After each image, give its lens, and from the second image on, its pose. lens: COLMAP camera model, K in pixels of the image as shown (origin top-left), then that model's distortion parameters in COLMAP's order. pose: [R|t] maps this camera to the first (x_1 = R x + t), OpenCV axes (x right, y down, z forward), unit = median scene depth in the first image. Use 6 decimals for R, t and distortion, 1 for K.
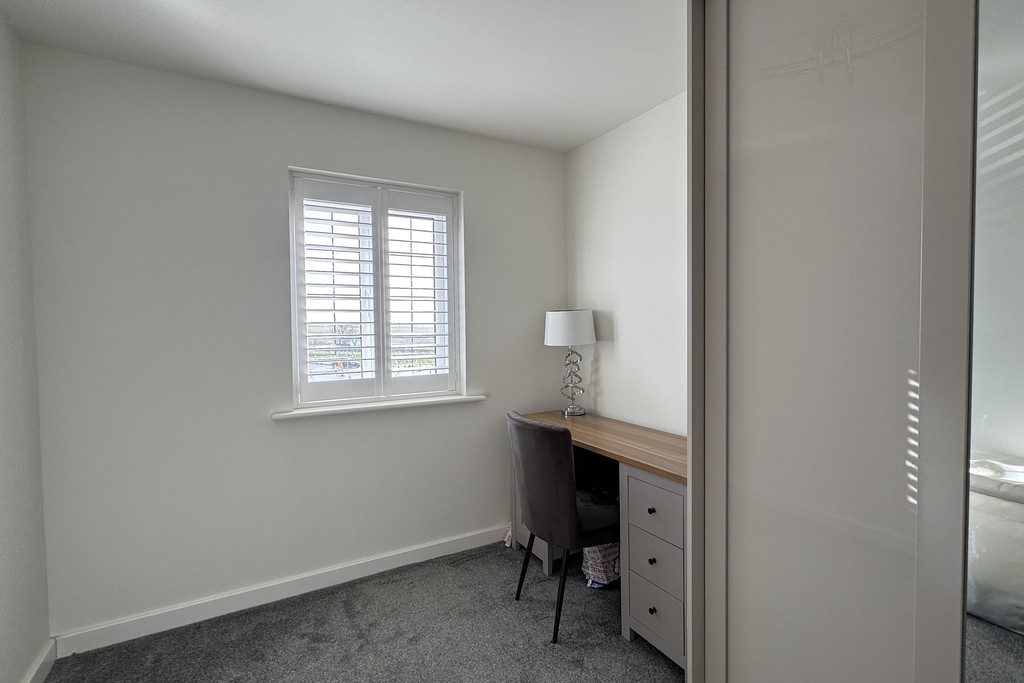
lens RADIAL K [[477.8, 0, 514.0], [0, 477.8, 338.8], [0, 0, 1]] dist [-0.001057, 0.000000]
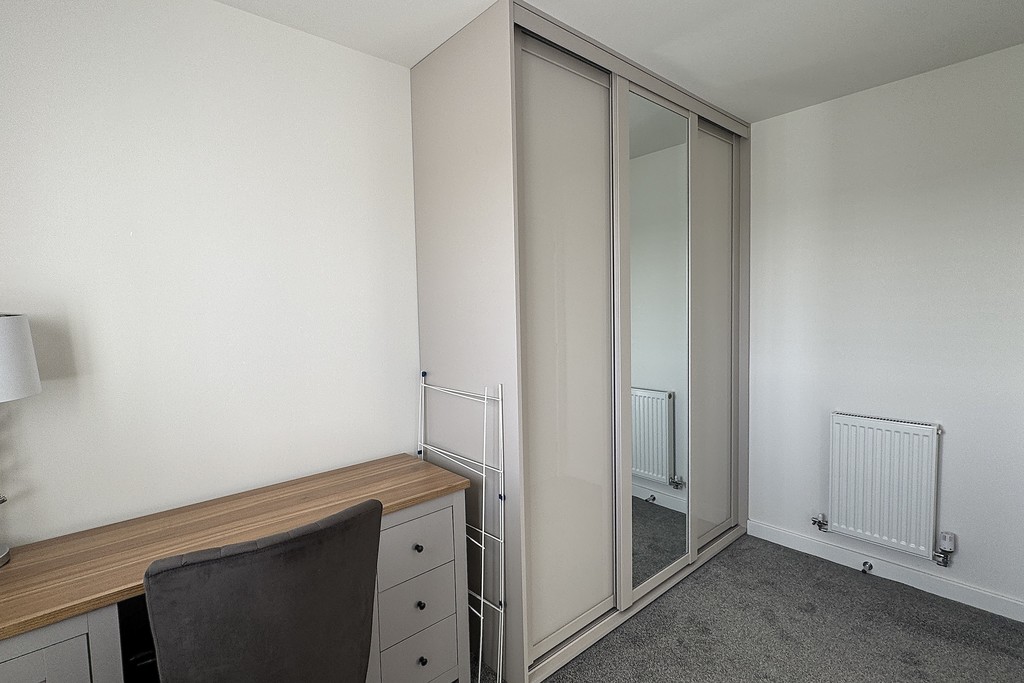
lens RADIAL K [[477.8, 0, 514.0], [0, 477.8, 338.8], [0, 0, 1]] dist [-0.001057, 0.000000]
pose [[-0.208299, -0.042526, 0.977140, -0.482906], [0.059959, 0.996620, 0.056155, -0.045352], [-0.976226, 0.070286, -0.205045, 0.830974]]
